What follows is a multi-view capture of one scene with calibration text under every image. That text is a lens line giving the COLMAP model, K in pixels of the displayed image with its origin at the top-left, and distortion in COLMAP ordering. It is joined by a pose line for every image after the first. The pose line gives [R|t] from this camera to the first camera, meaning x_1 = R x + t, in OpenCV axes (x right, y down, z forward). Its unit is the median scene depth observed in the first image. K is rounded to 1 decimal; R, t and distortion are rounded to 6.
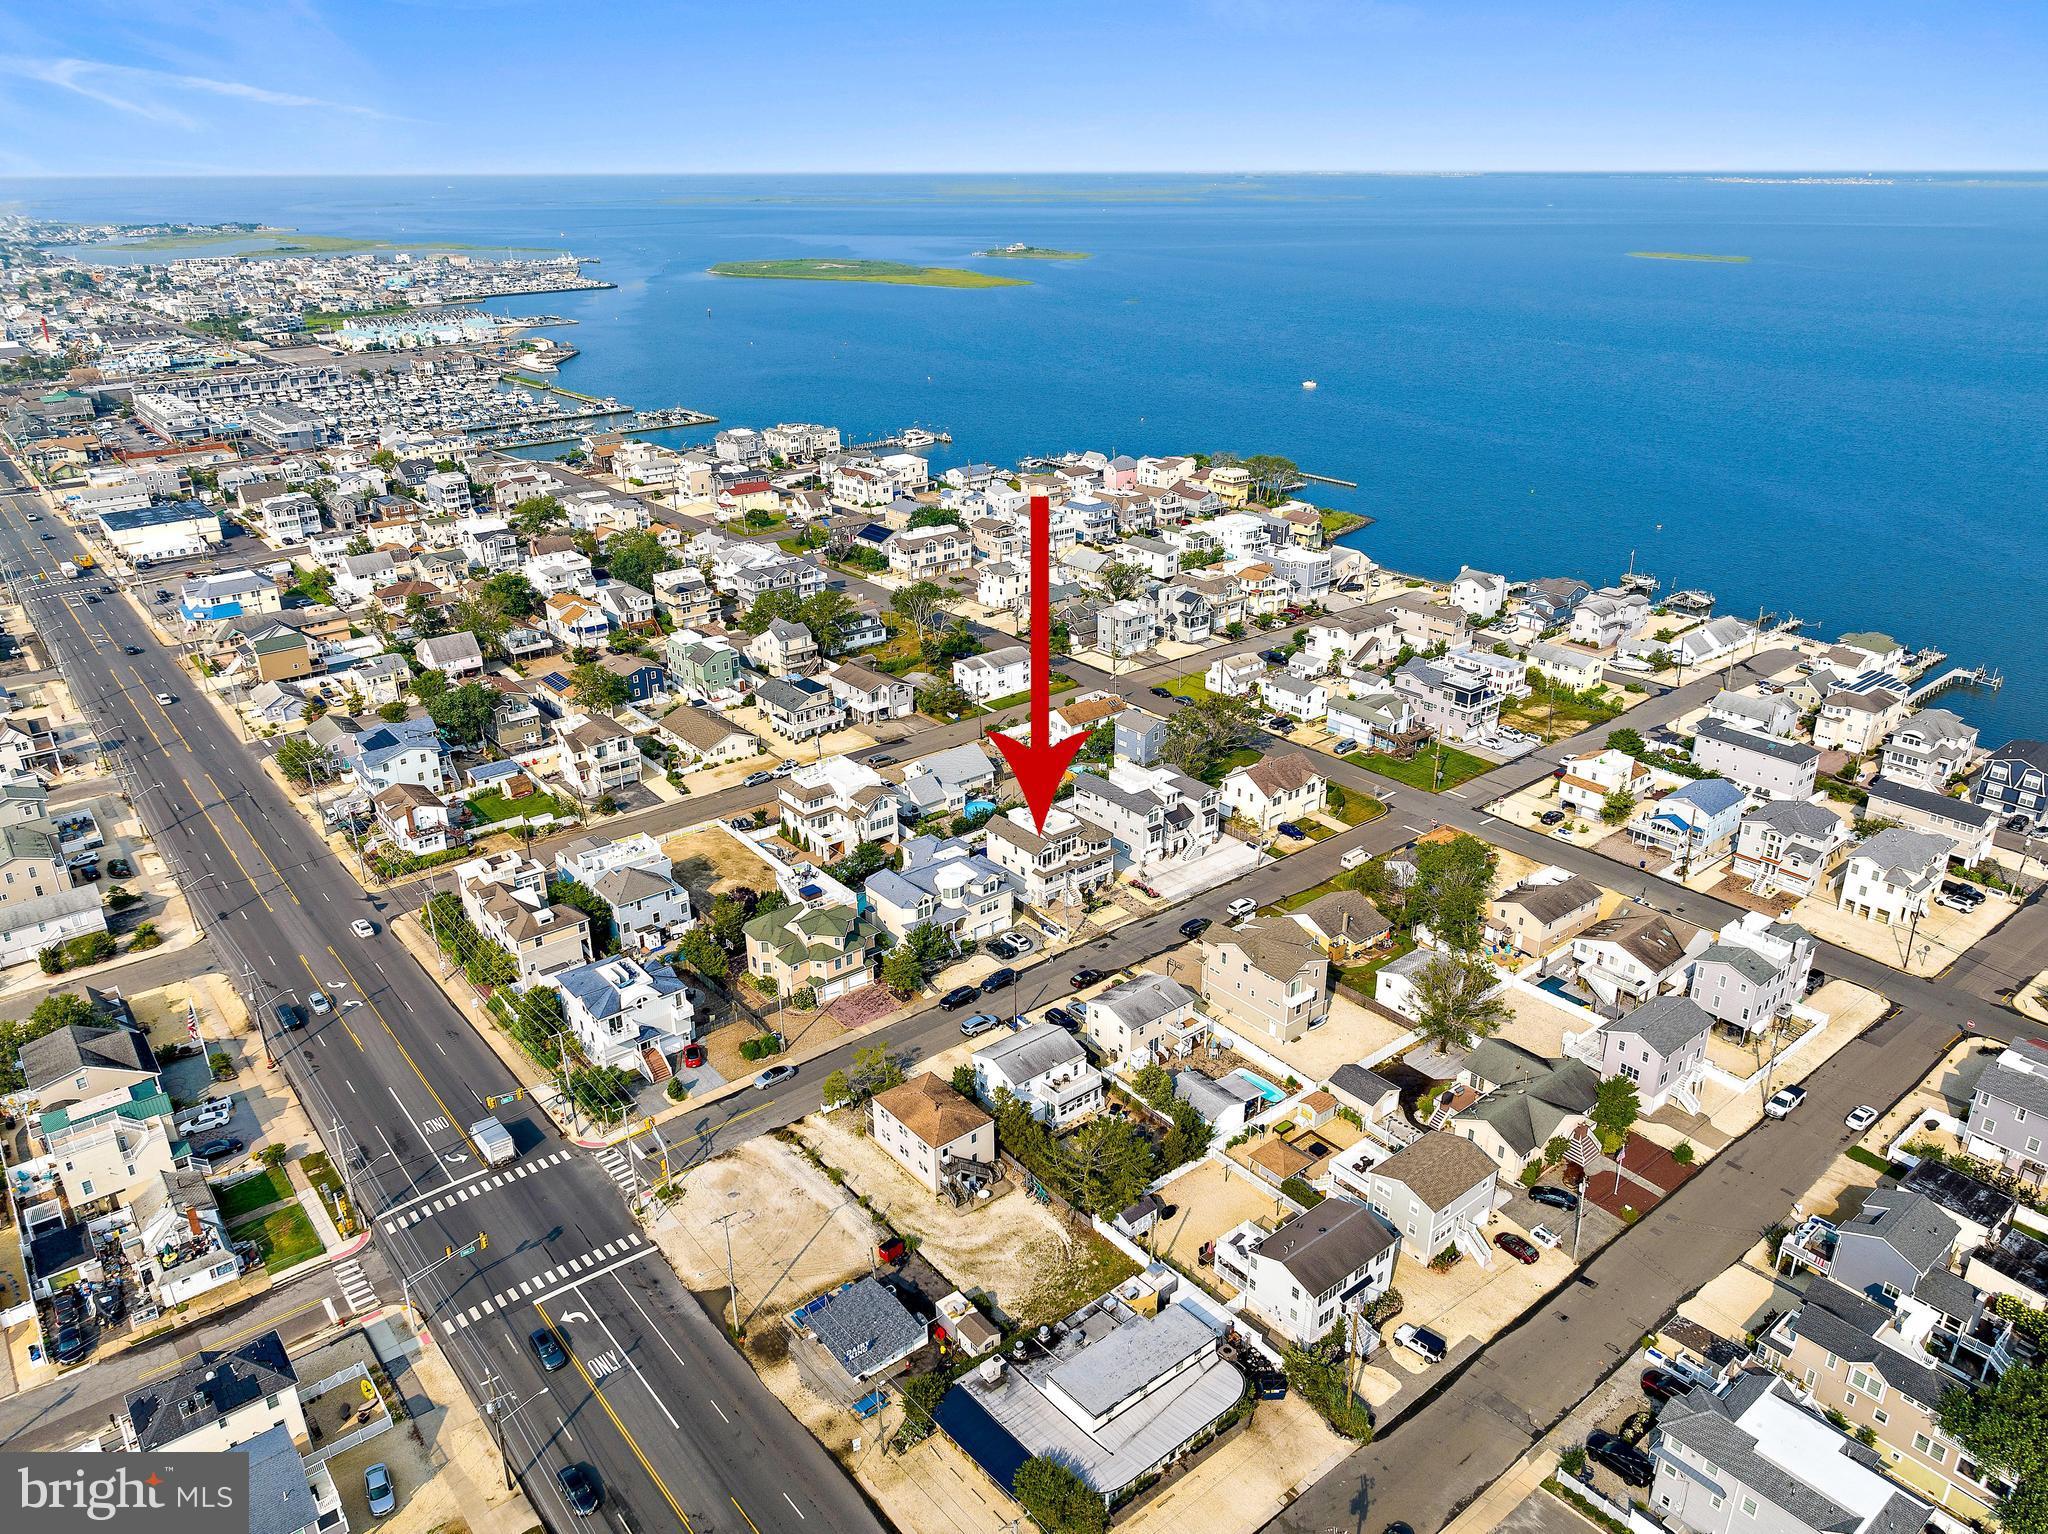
lens RADIAL K [[1401.5, 0, 1026.3], [0, 1401.5, 846.4], [0, 0, 1]] dist [-0.087554, 0.092696]
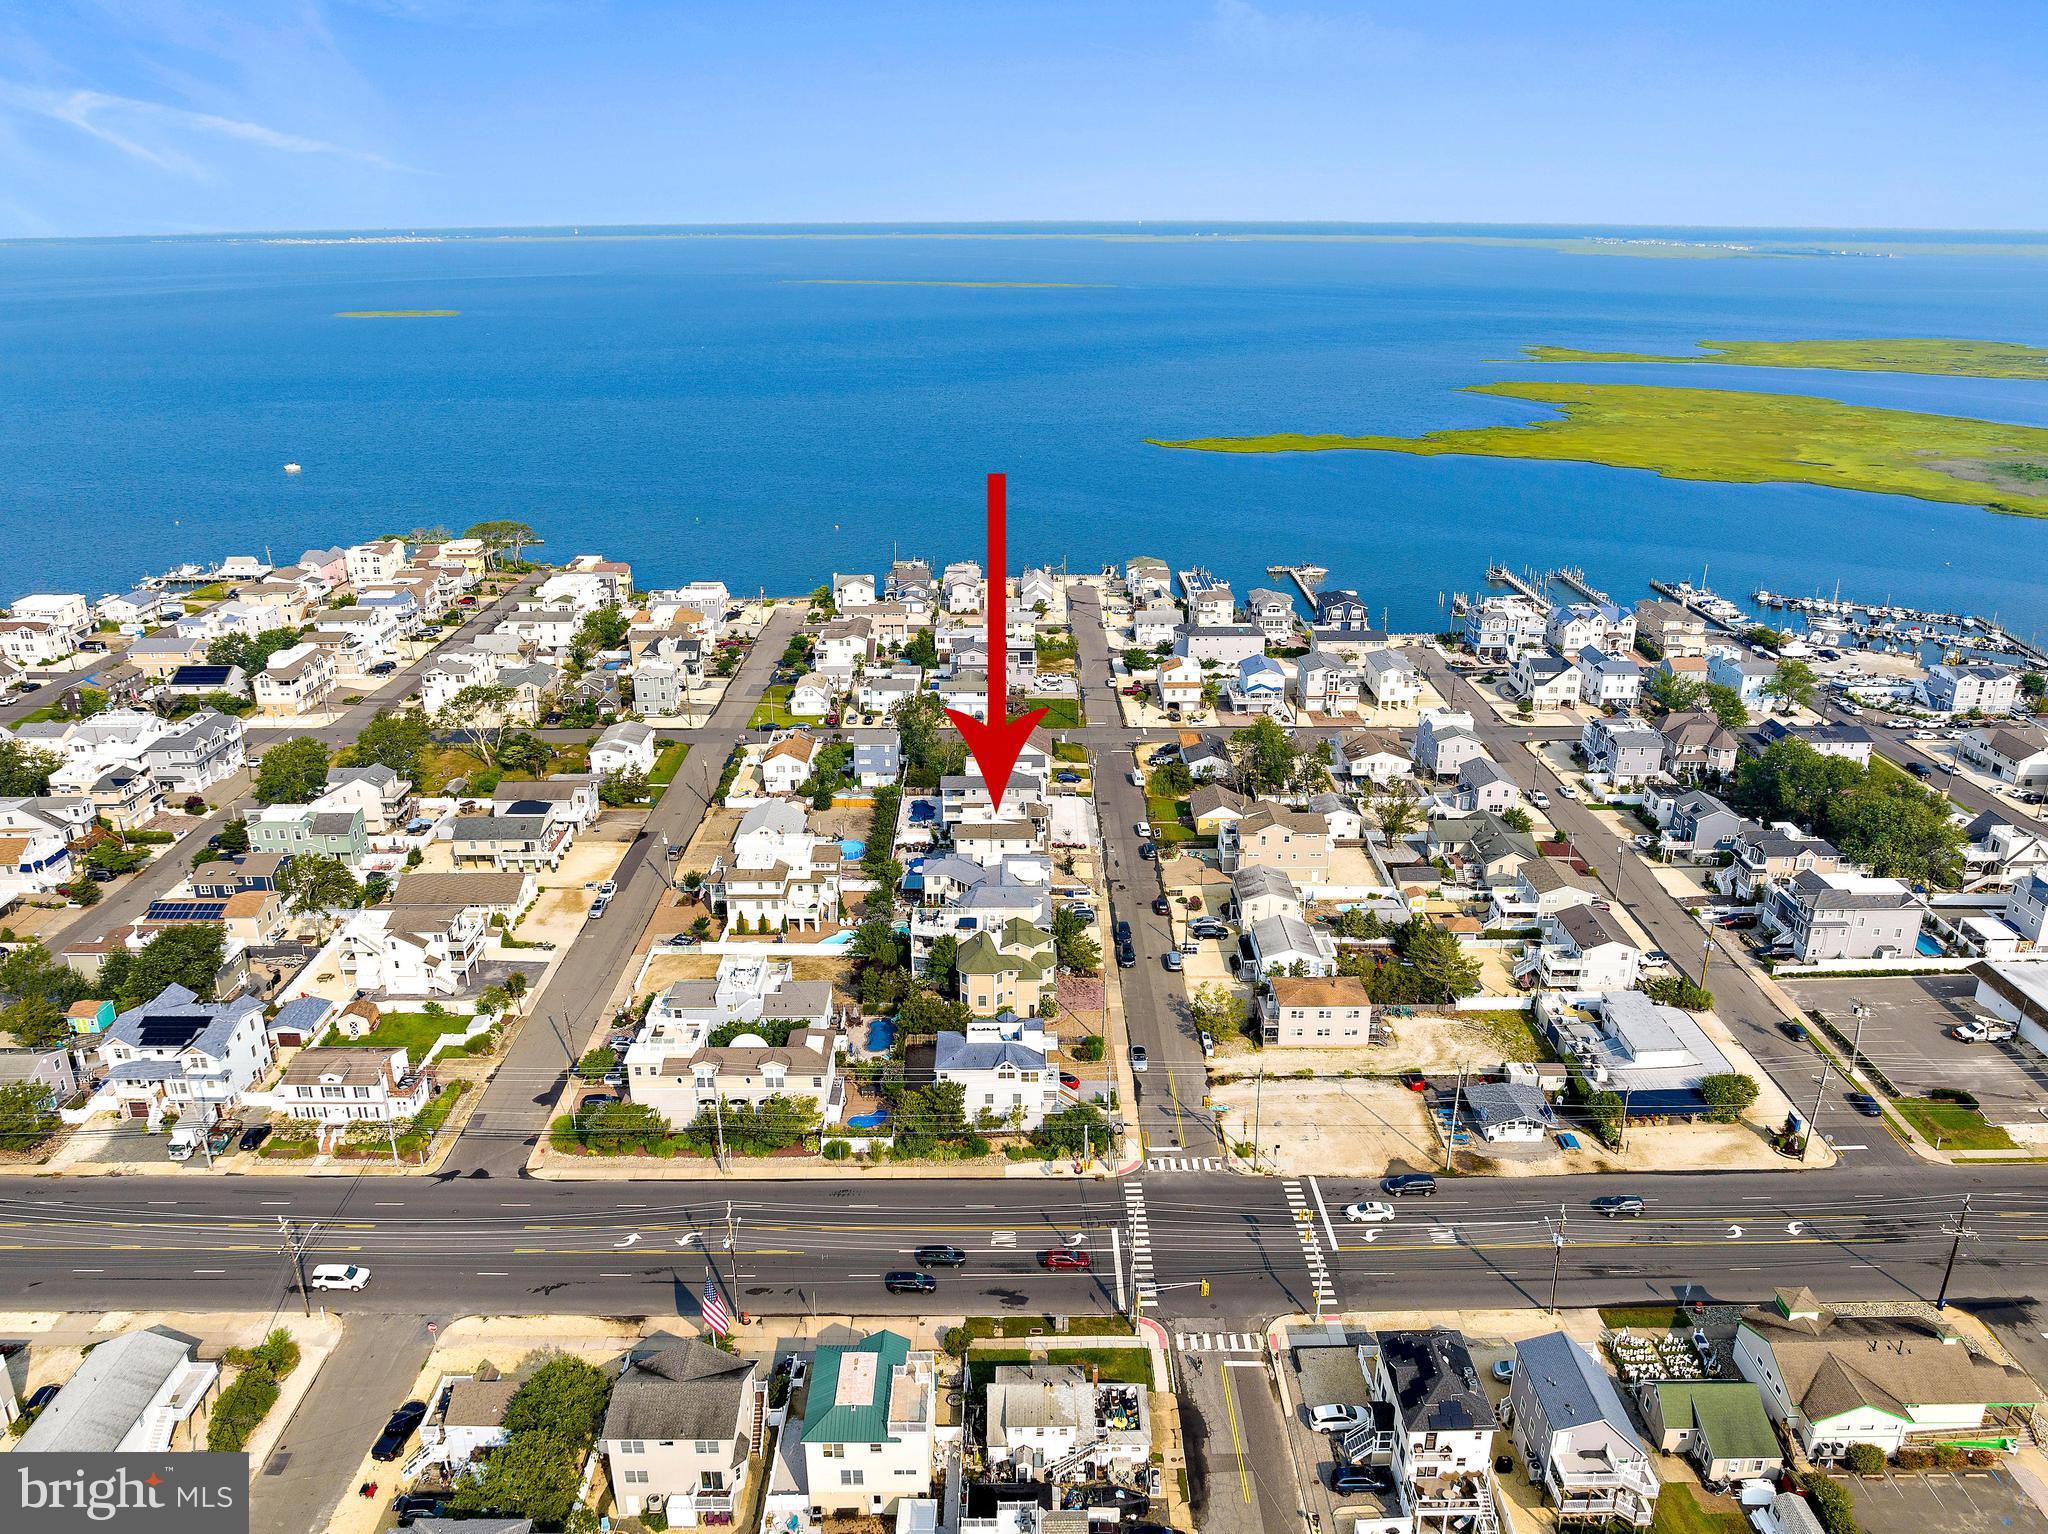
lens RADIAL K [[1470.6, 0, 1024.0], [0, 1470.6, 767.0], [0, 0, 1]] dist [-0.036529, -0.001744]
pose [[0.626693, -0.265841, 0.732519, -0.978934], [0.340883, 0.938824, 0.049075, -0.124453], [-0.700753, 0.218948, 0.678975, 0.254951]]
